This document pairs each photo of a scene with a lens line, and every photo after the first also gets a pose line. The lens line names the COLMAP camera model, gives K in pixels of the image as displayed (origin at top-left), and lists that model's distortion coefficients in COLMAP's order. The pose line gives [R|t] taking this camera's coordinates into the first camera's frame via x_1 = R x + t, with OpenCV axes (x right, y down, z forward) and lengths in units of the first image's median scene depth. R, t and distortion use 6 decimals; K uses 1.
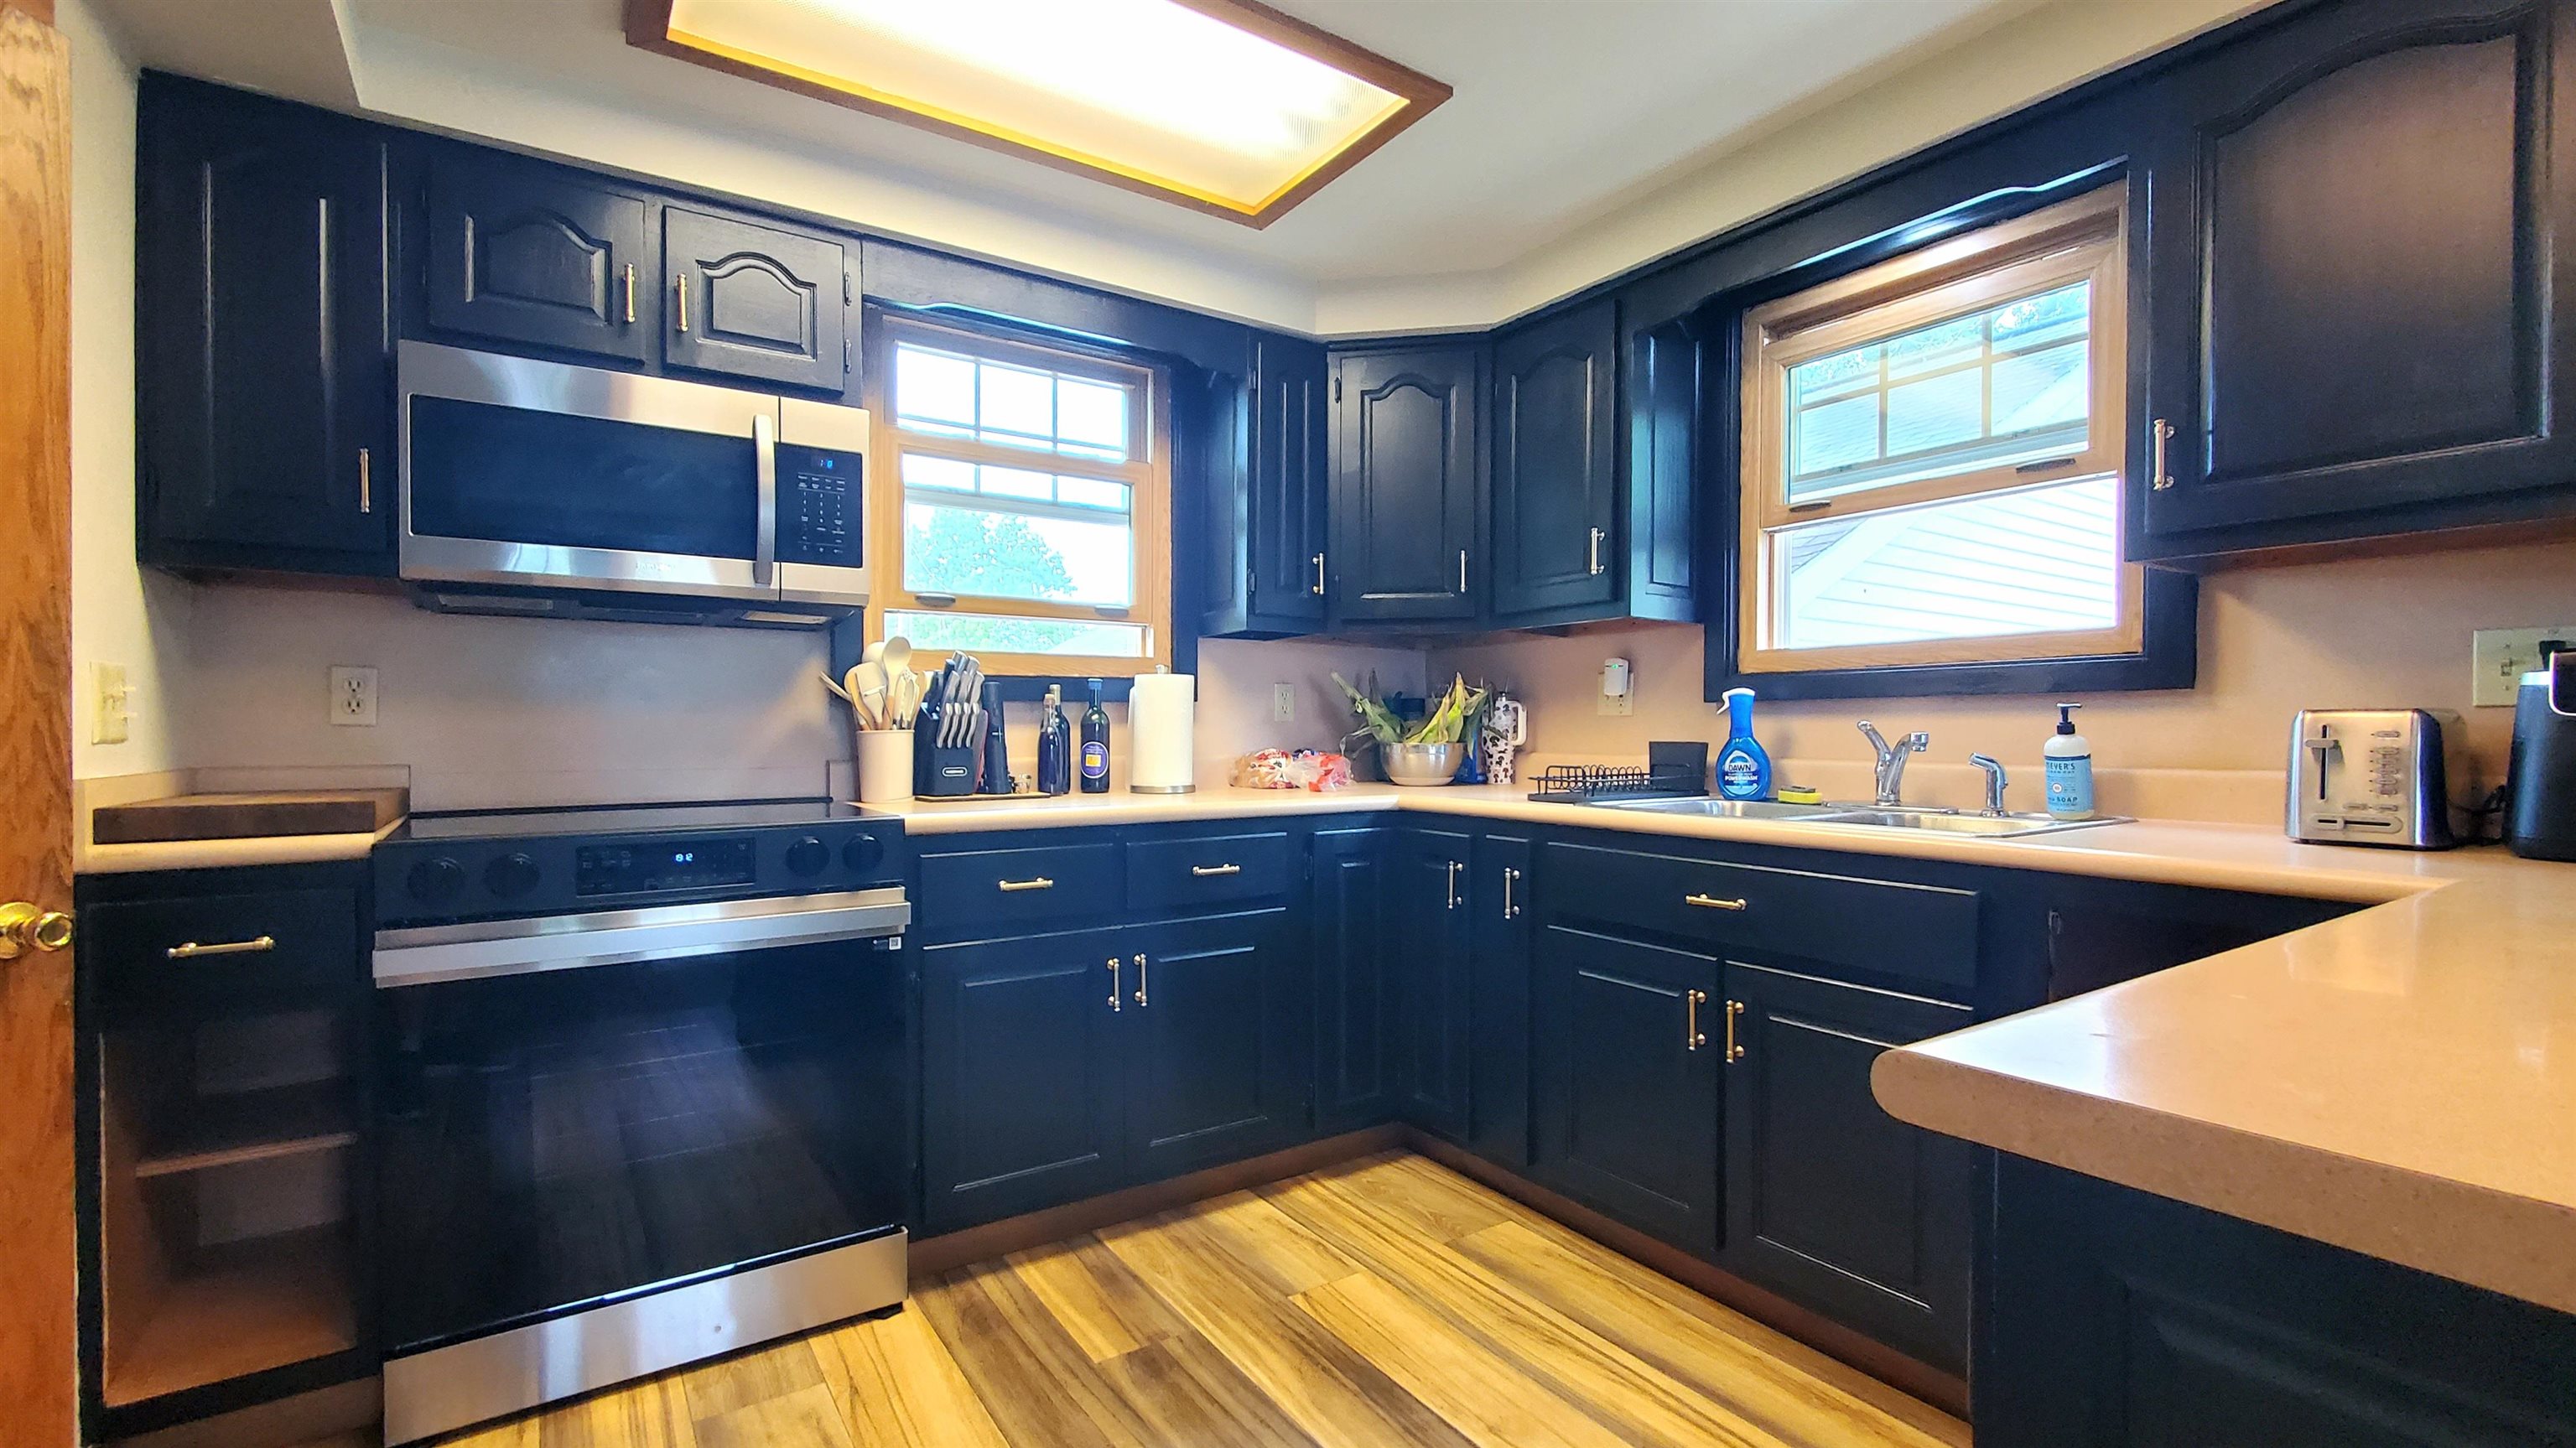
lens RADIAL K [[1104.5, 0, 1278.8], [0, 1104.5, 743.4], [0, 0, 1]] dist [-0.001169, -0.000337]
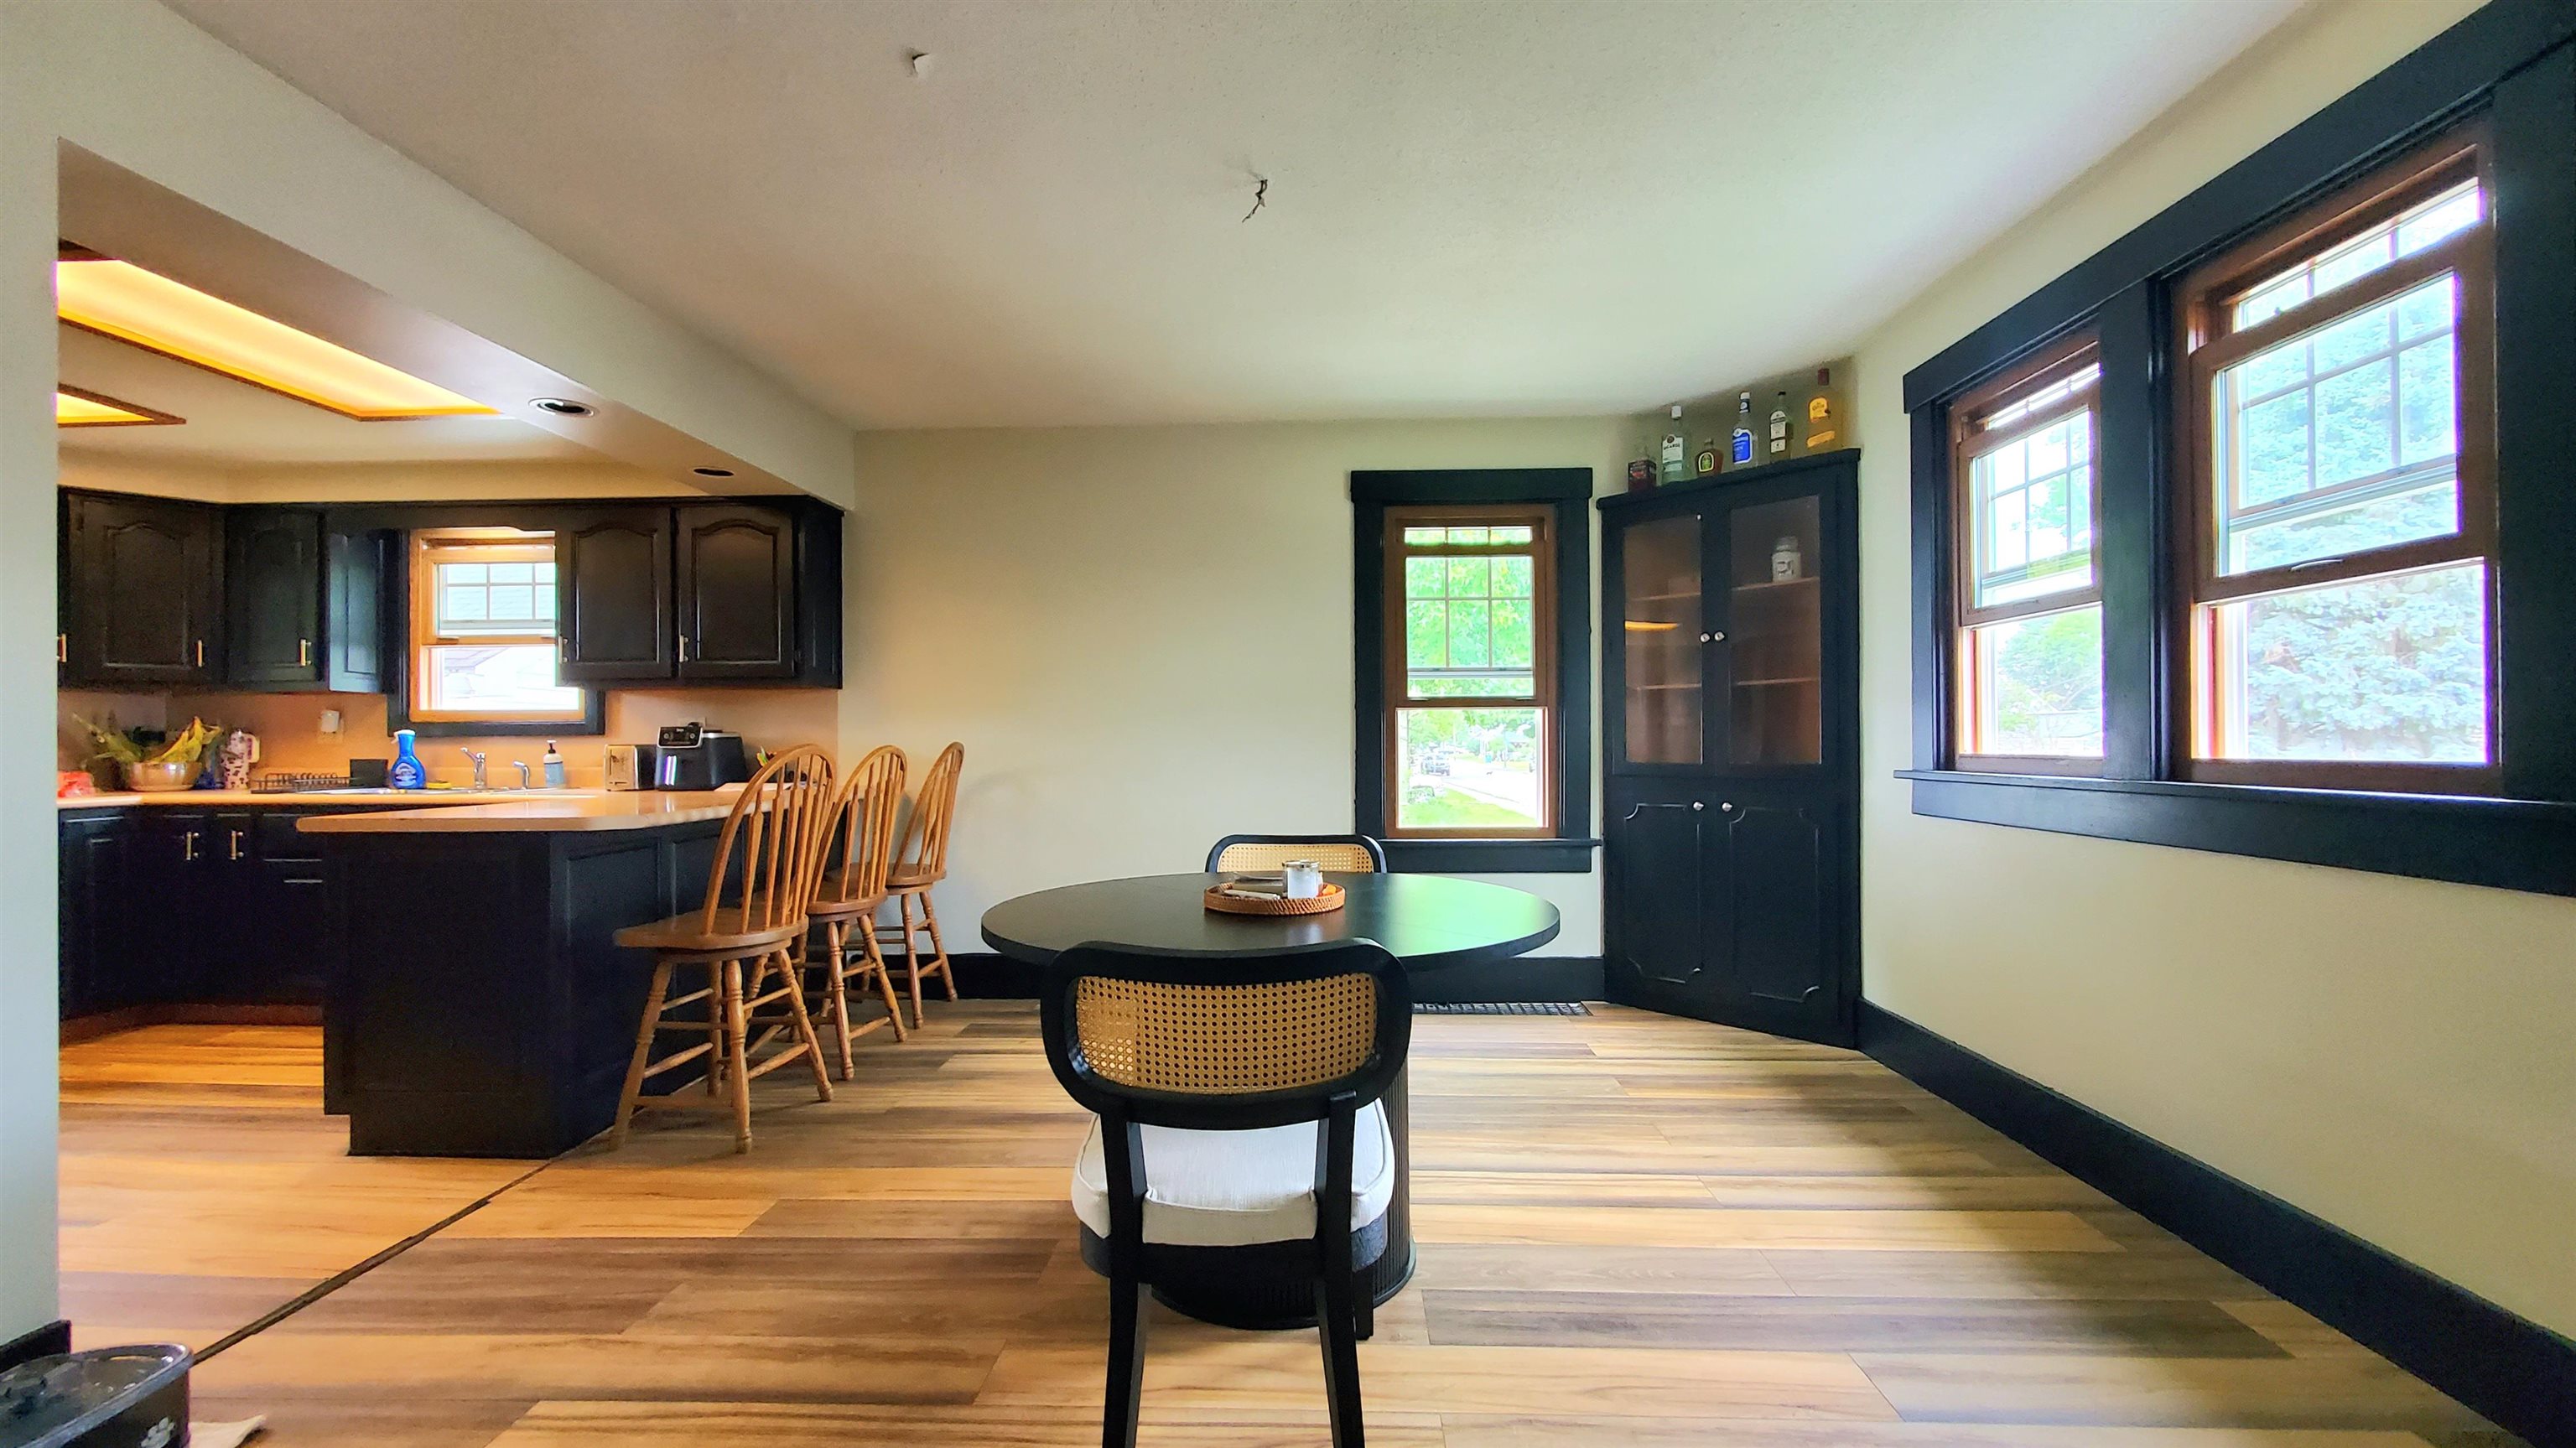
lens RADIAL K [[1063.5, 0, 1291.3], [0, 1063.5, 737.3], [0, 0, 1]] dist [0.003205, -0.000462]
pose [[0.583902, 0.000559, 0.811824, -0.172126], [0.014211, 0.999839, -0.010910, 0.003539], [-0.811700, 0.017907, 0.583800, -1.240123]]
